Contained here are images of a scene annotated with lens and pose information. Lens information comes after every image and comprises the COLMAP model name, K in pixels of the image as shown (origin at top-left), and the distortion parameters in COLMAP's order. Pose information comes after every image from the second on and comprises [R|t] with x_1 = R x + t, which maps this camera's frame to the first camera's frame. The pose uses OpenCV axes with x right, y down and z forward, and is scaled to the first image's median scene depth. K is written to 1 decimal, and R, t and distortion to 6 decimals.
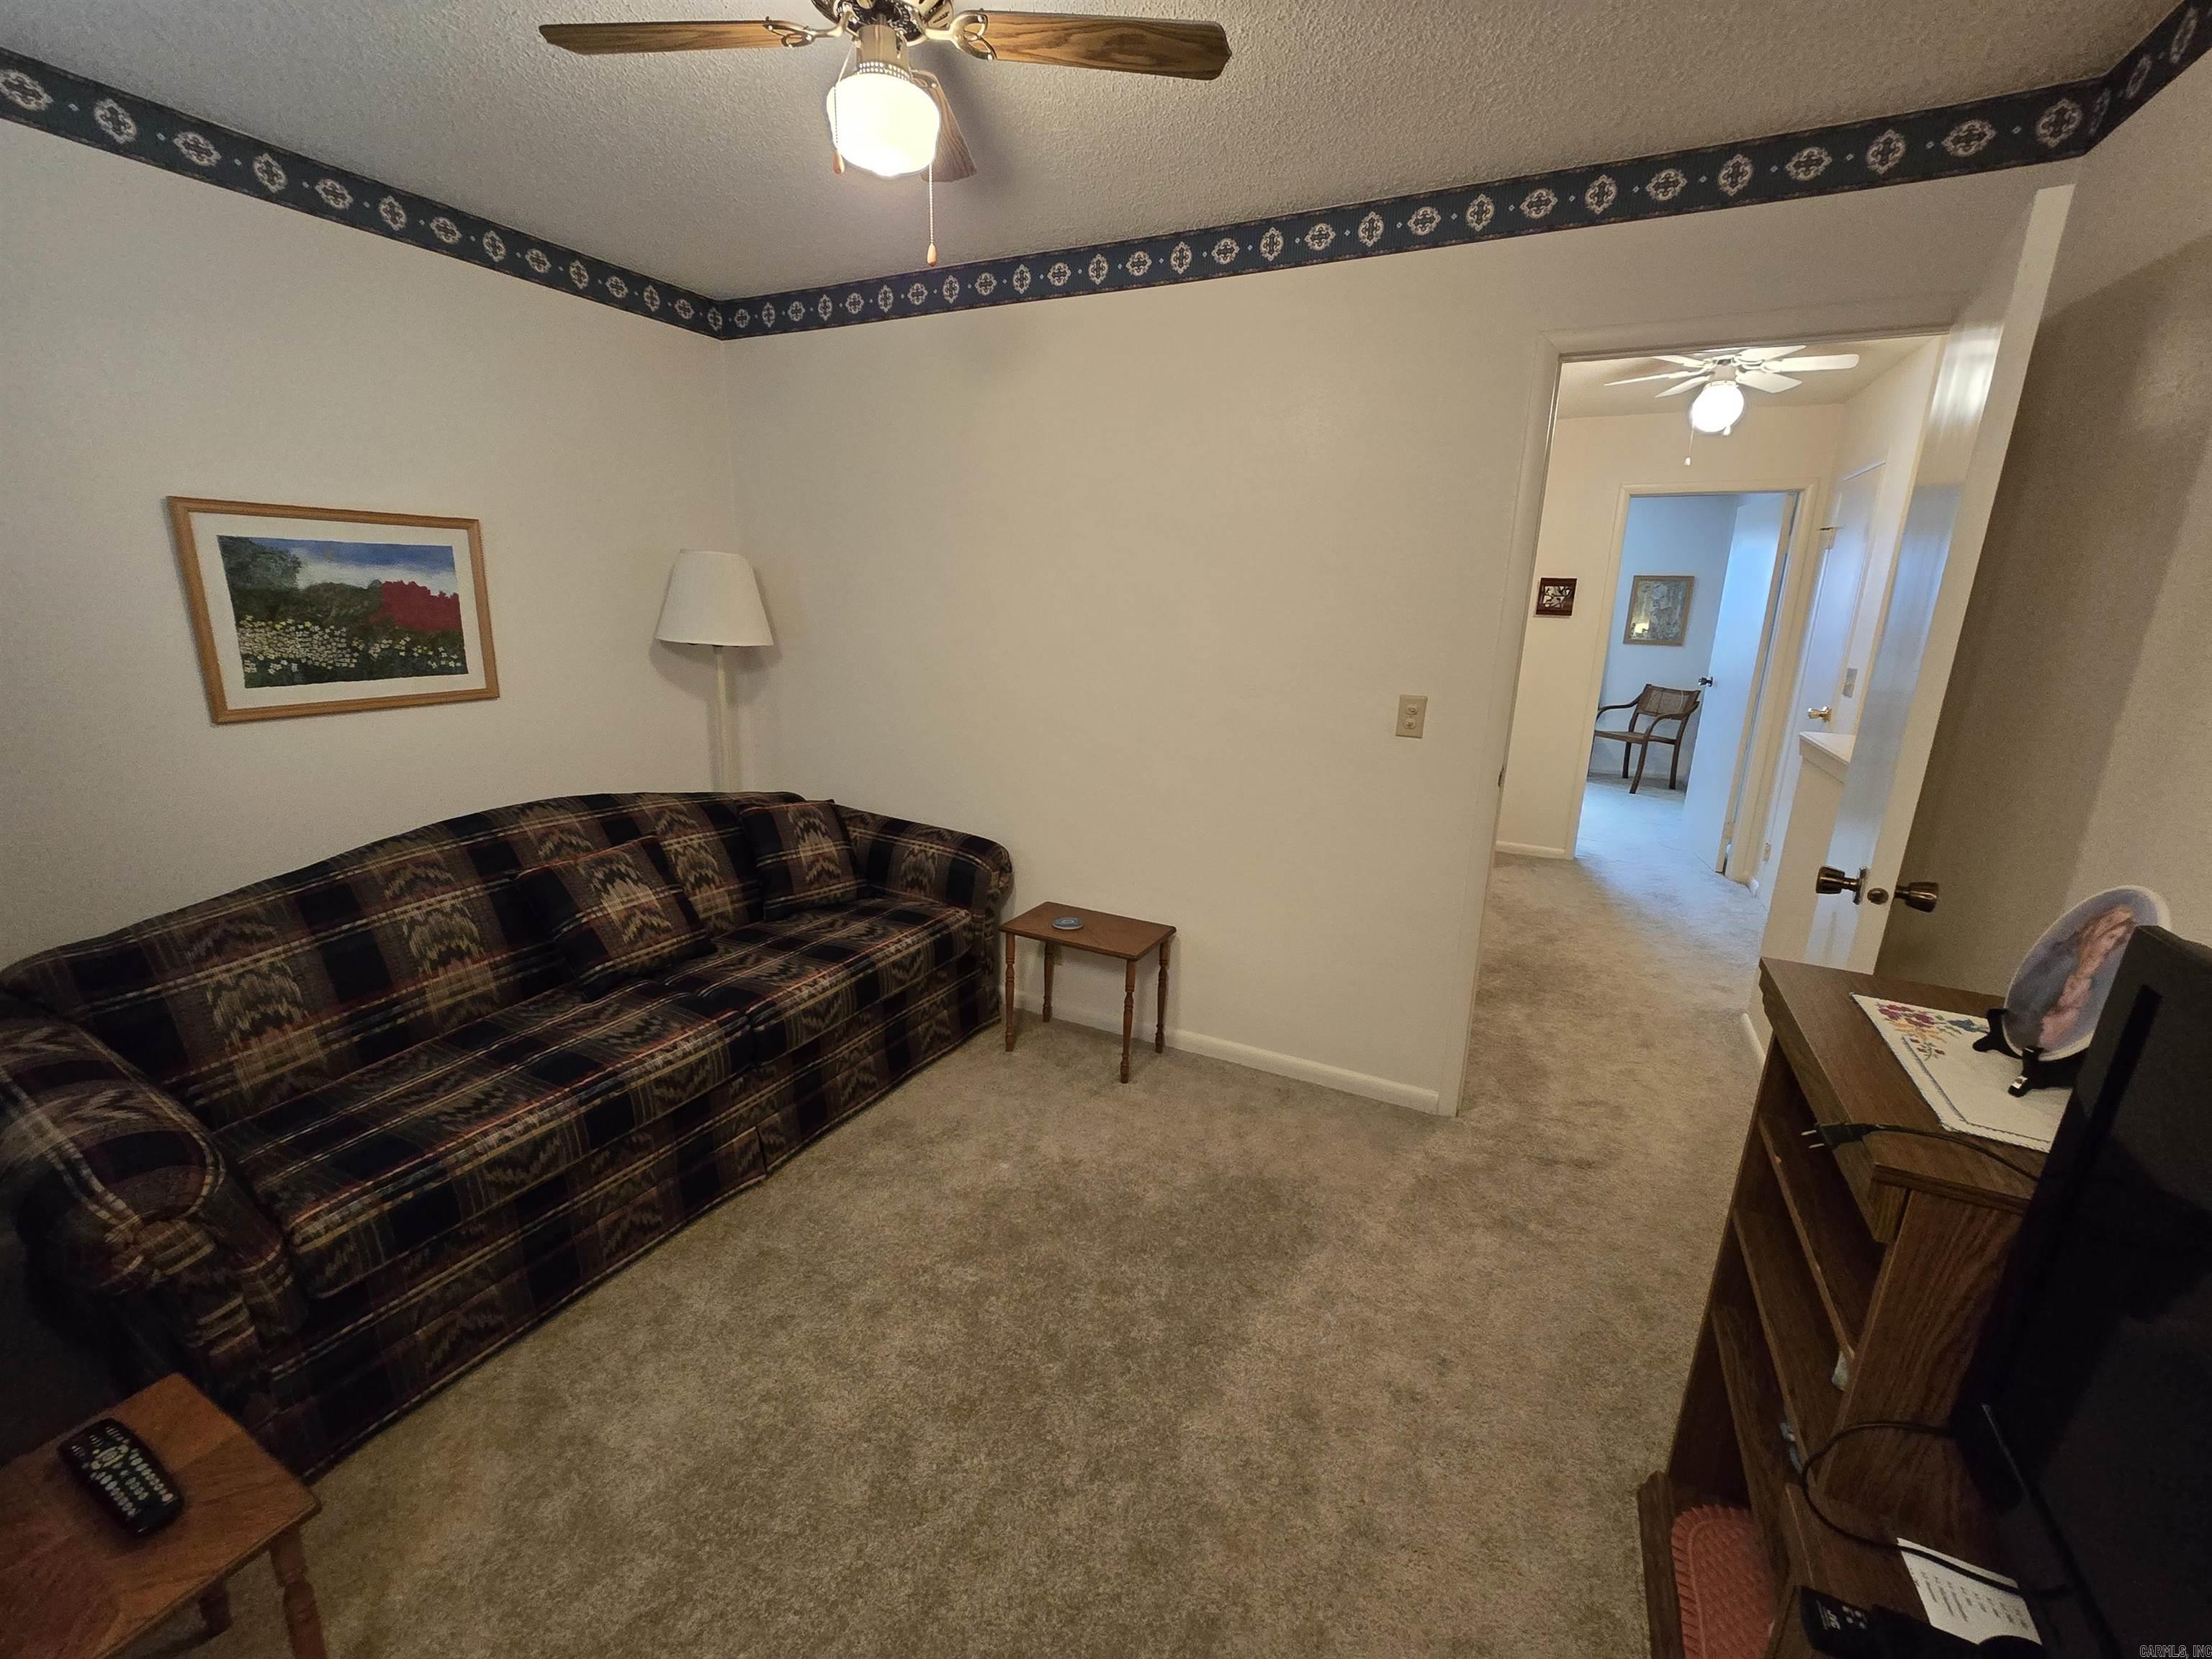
lens RADIAL K [[904.2, 0, 1111.2], [0, 904.2, 826.8], [0, 0, 1]] dist [-0.002685, 0.000833]
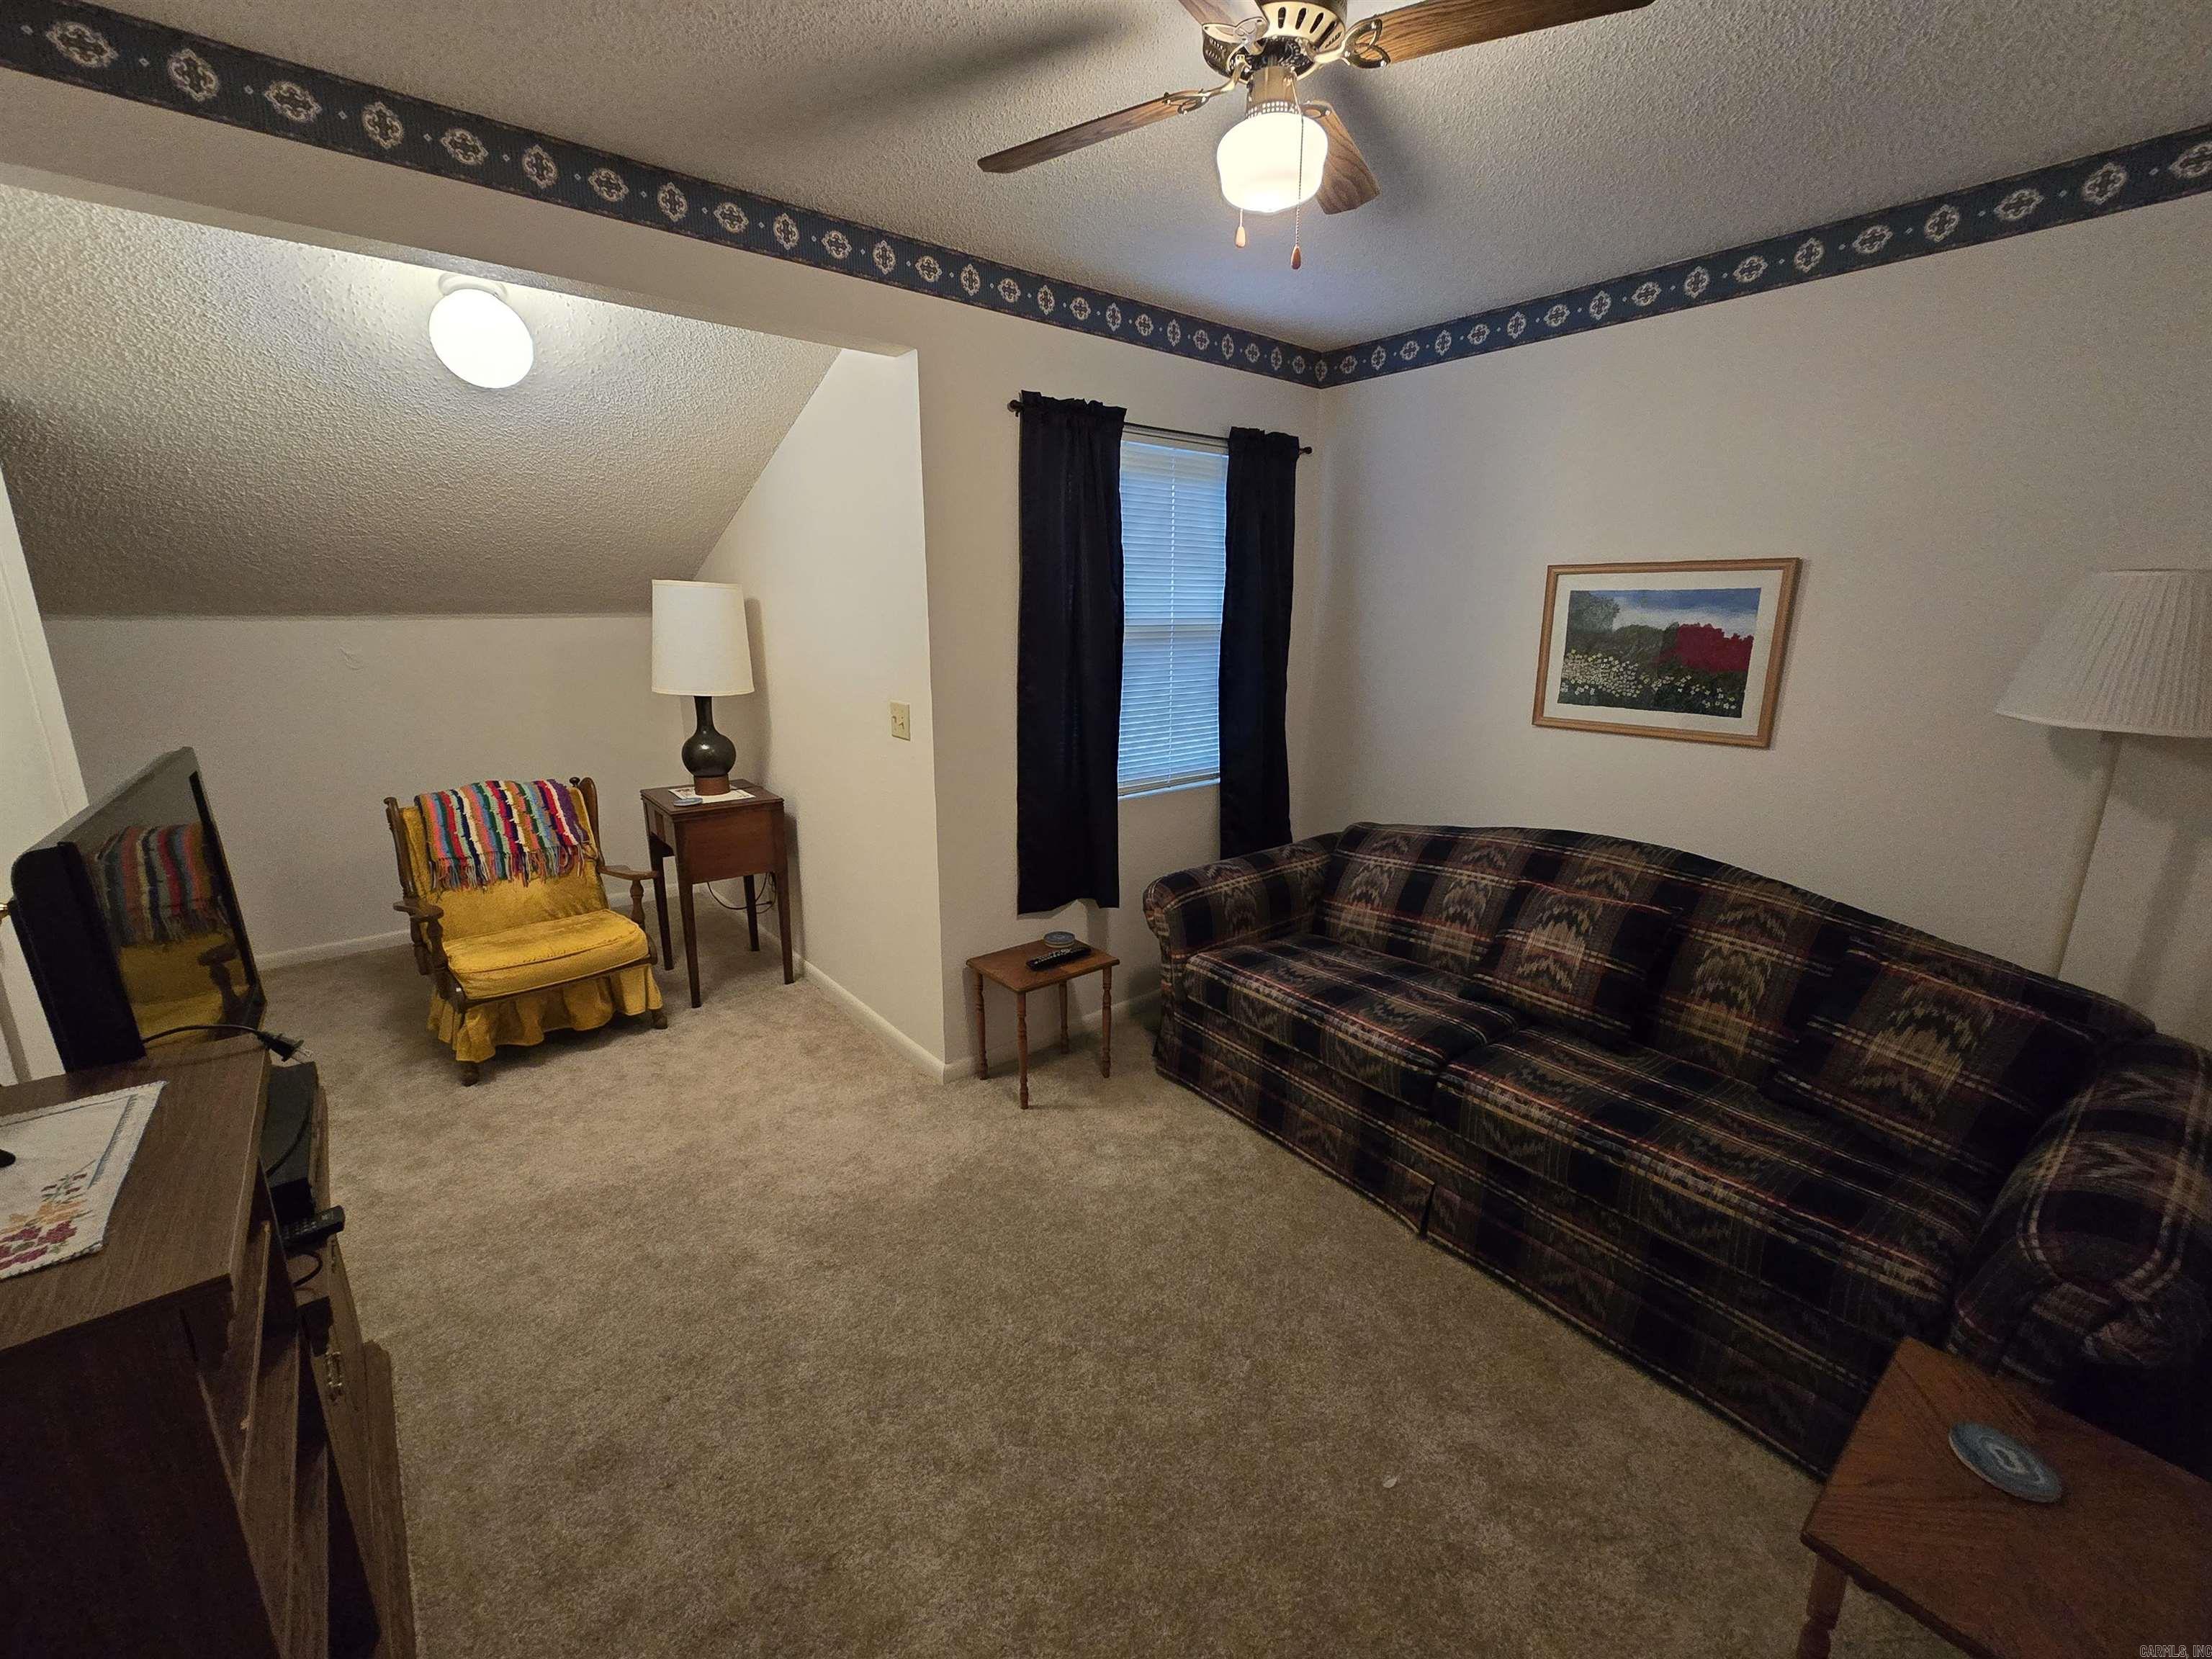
lens RADIAL K [[904.2, 0, 1119.3], [0, 904.2, 822.6], [0, 0, 1]] dist [-0.002685, 0.000833]
pose [[-0.406637, 0.193765, -0.892805, 0.504880], [-0.239234, 0.920565, 0.308751, -0.228411], [0.881711, 0.339139, -0.327980, 0.851385]]
